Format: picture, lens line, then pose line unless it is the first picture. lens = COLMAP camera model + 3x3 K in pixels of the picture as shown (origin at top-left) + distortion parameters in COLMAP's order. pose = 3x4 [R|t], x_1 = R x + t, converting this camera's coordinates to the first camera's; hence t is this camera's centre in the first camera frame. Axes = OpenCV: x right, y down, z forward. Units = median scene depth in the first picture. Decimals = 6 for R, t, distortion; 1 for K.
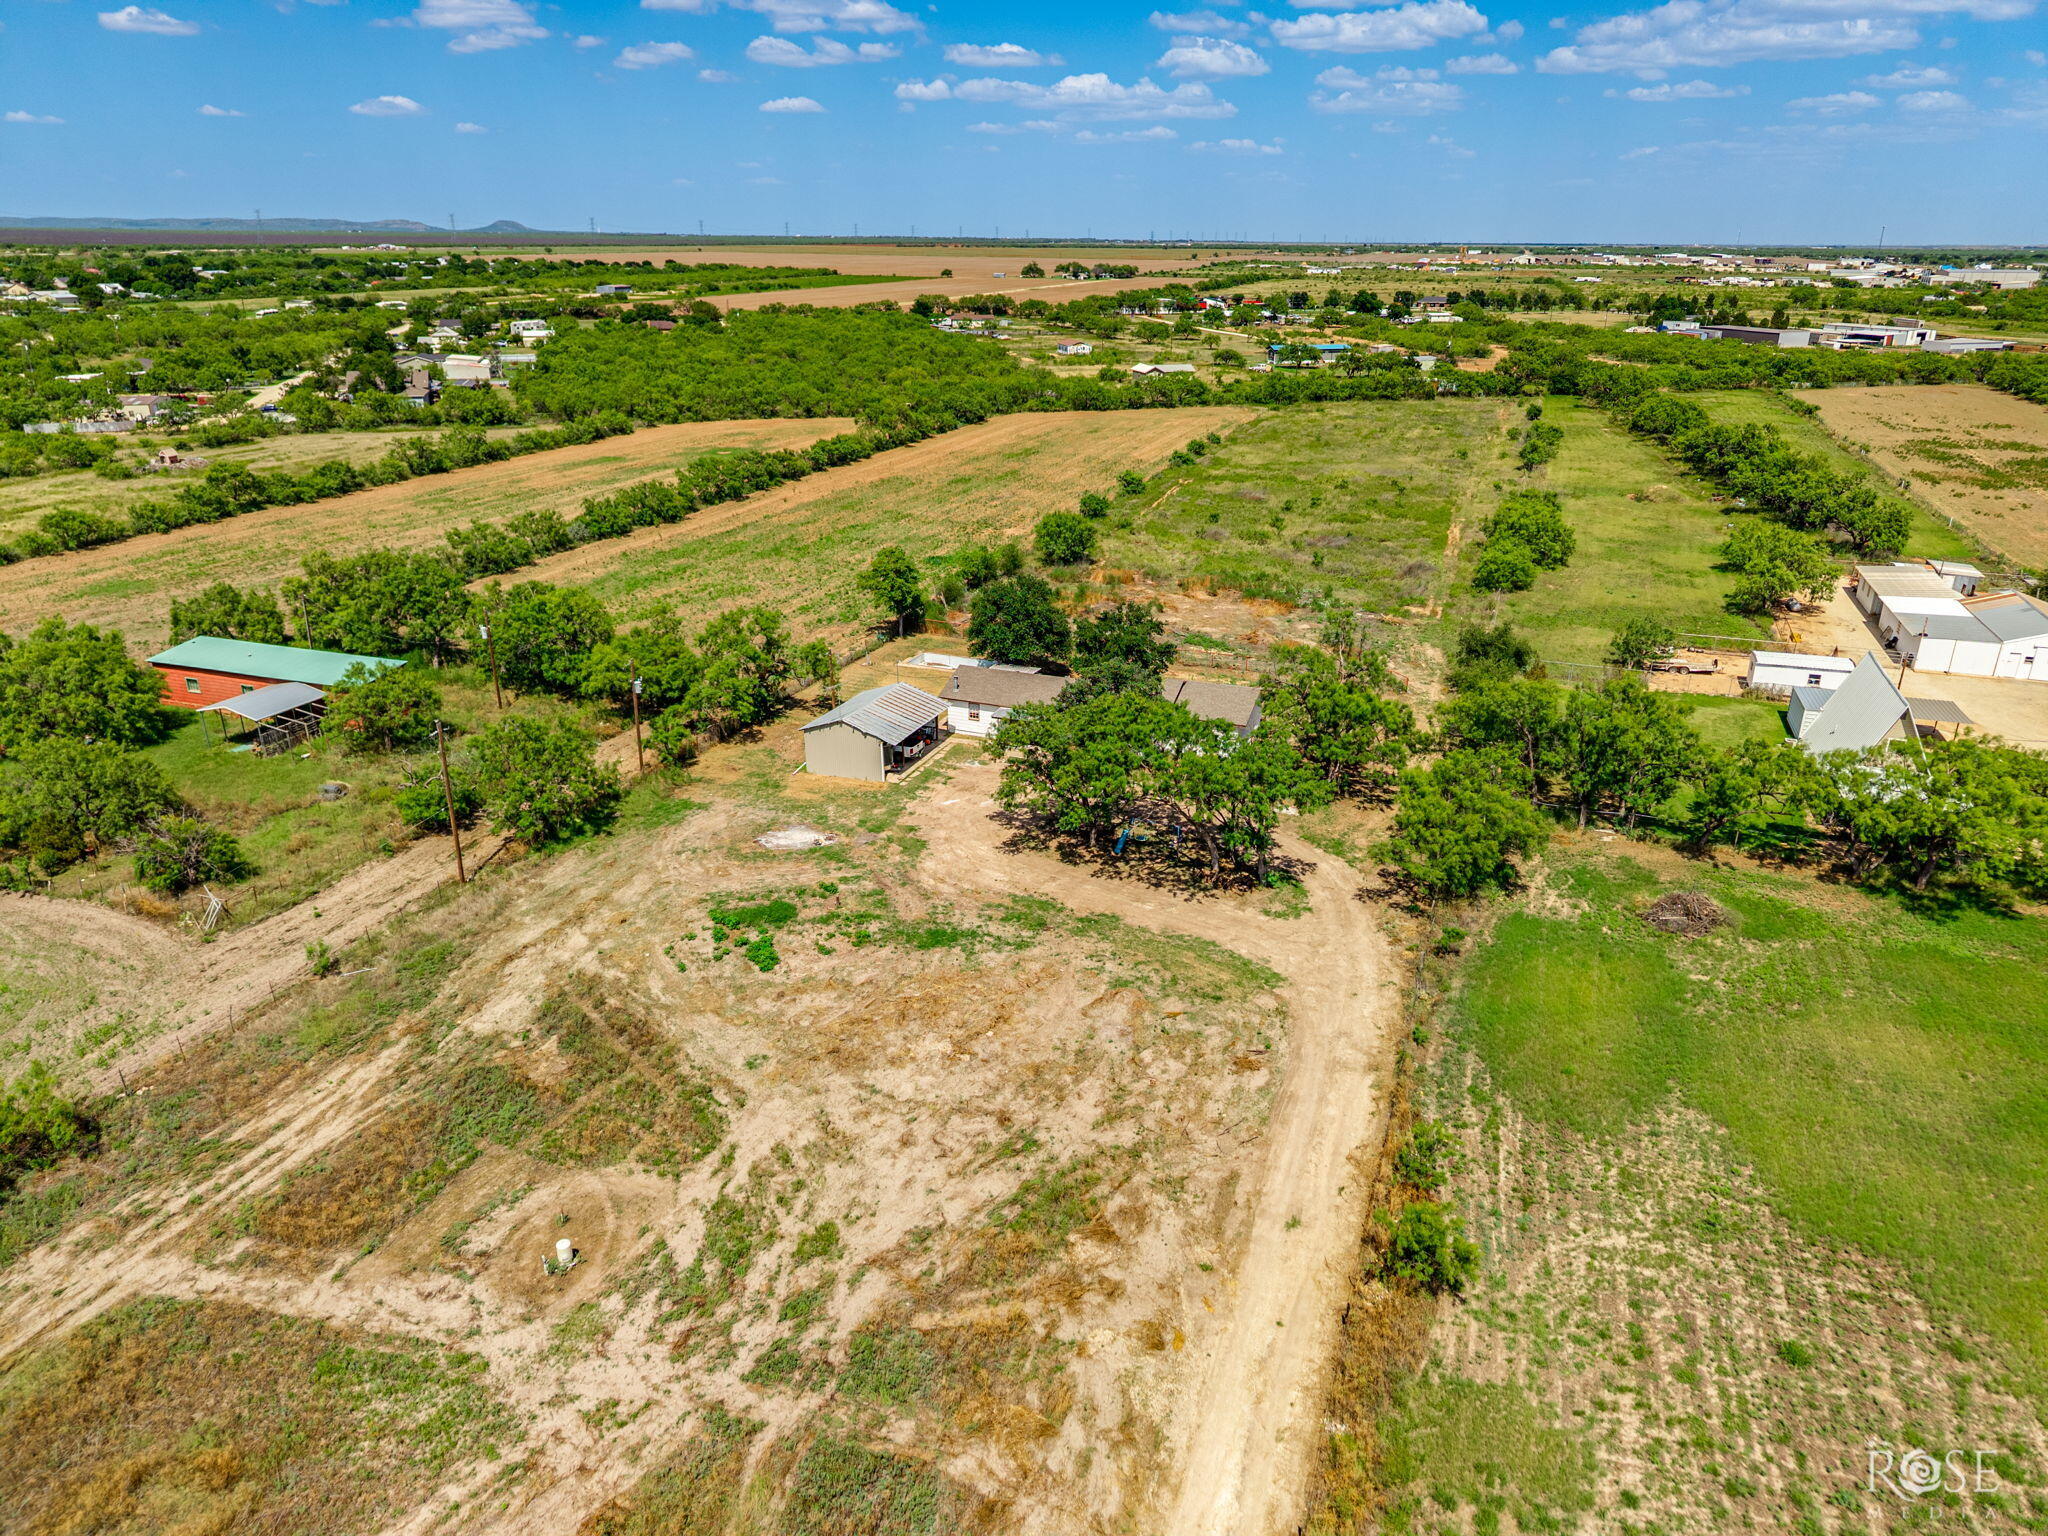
lens RADIAL K [[1368.0, 0, 1030.4], [0, 1368.0, 774.6], [0, 0, 1]] dist [0.031696, -0.035070]
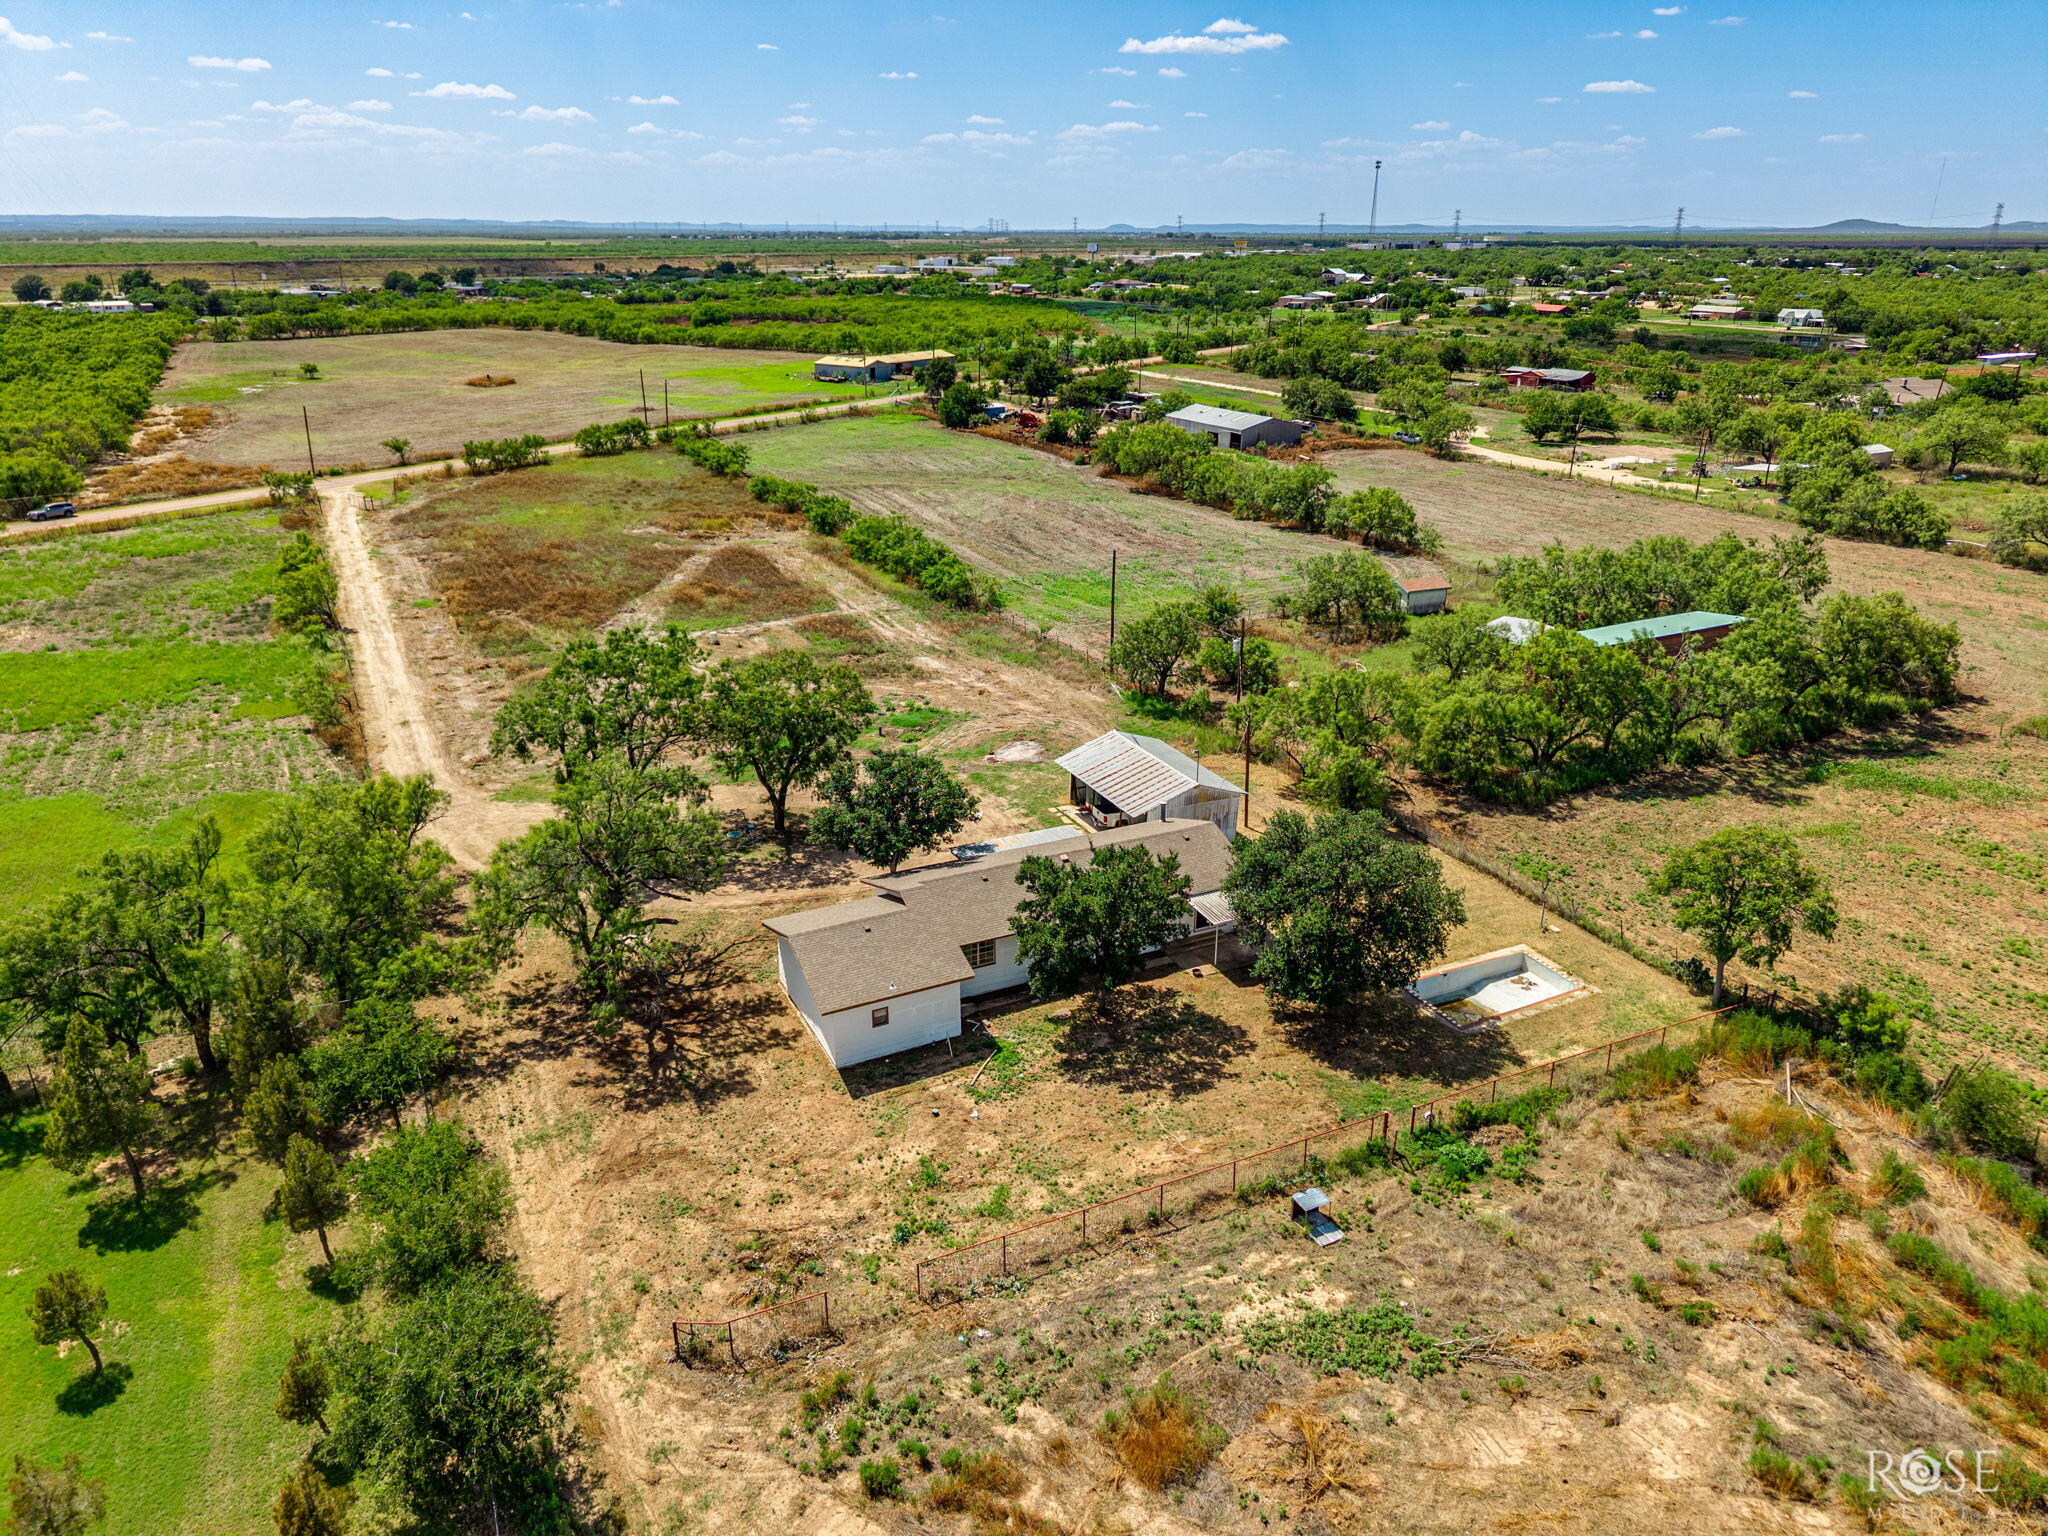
lens RADIAL K [[1374.0, 0, 1029.4], [0, 1374.0, 766.4], [0, 0, 1]] dist [0.014493, -0.009201]
pose [[-0.676814, 0.259042, -0.689072, 0.253012], [-0.277456, 0.777251, 0.564711, -0.249564], [0.681866, 0.573392, -0.454181, 0.680296]]
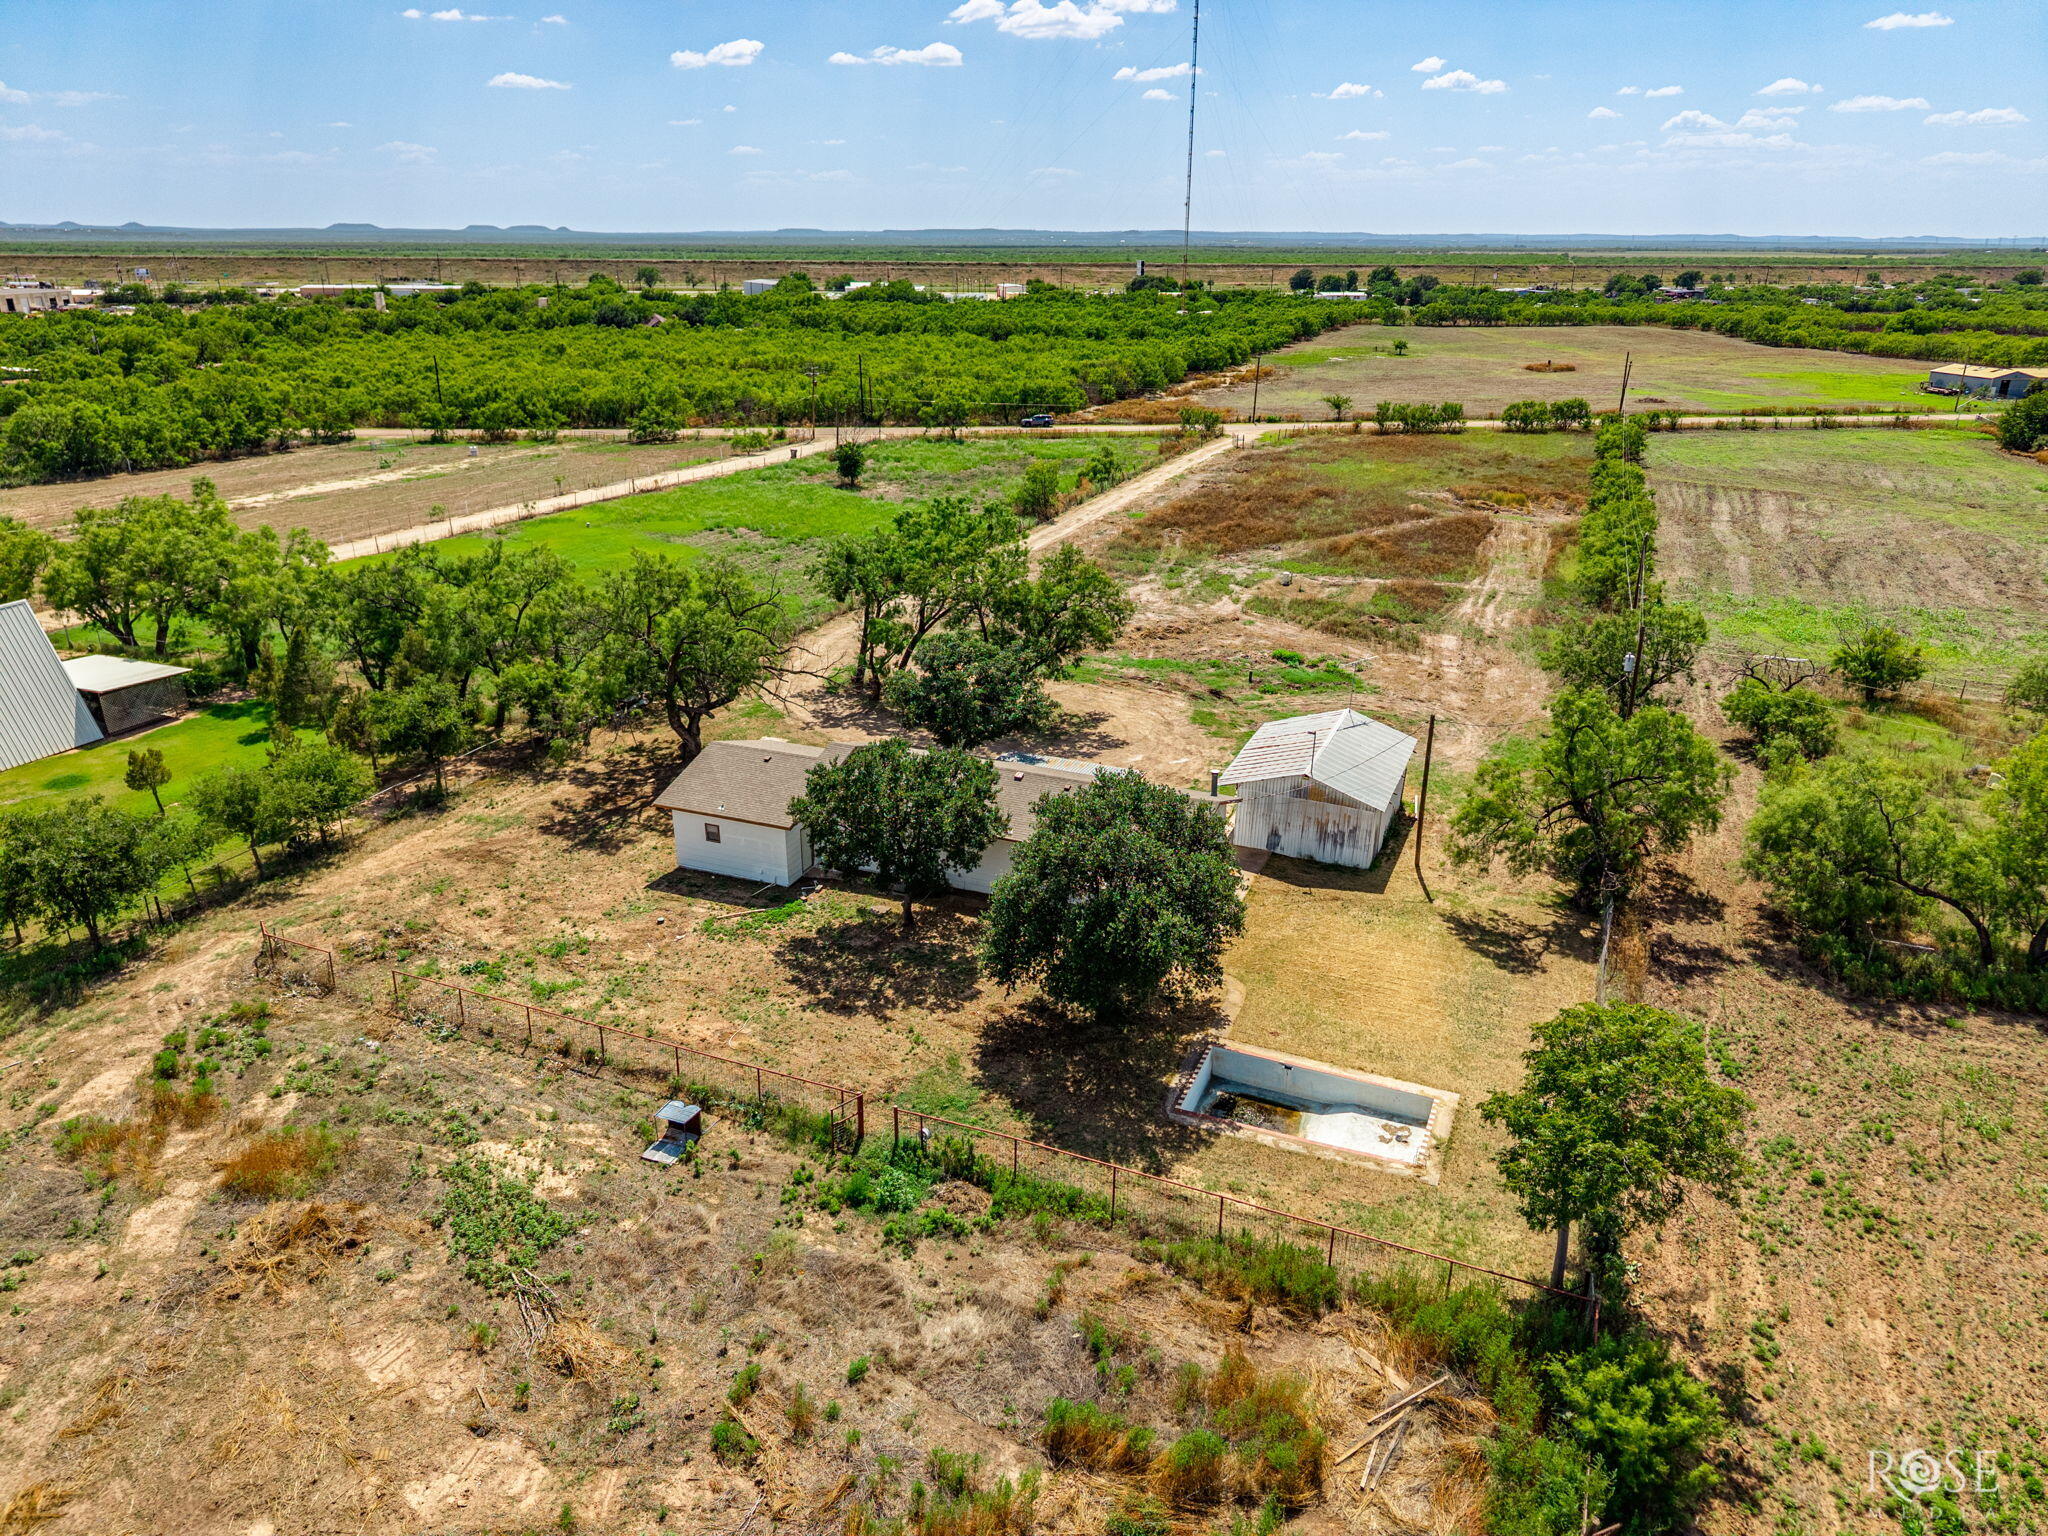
lens RADIAL K [[1374.0, 0, 1029.4], [0, 1374.0, 766.4], [0, 0, 1]] dist [0.014493, -0.009201]
pose [[-0.999561, -0.021260, 0.020625, 0.006100], [-0.001771, 0.737948, 0.674855, -0.249020], [-0.029568, 0.674522, -0.737662, 0.769368]]
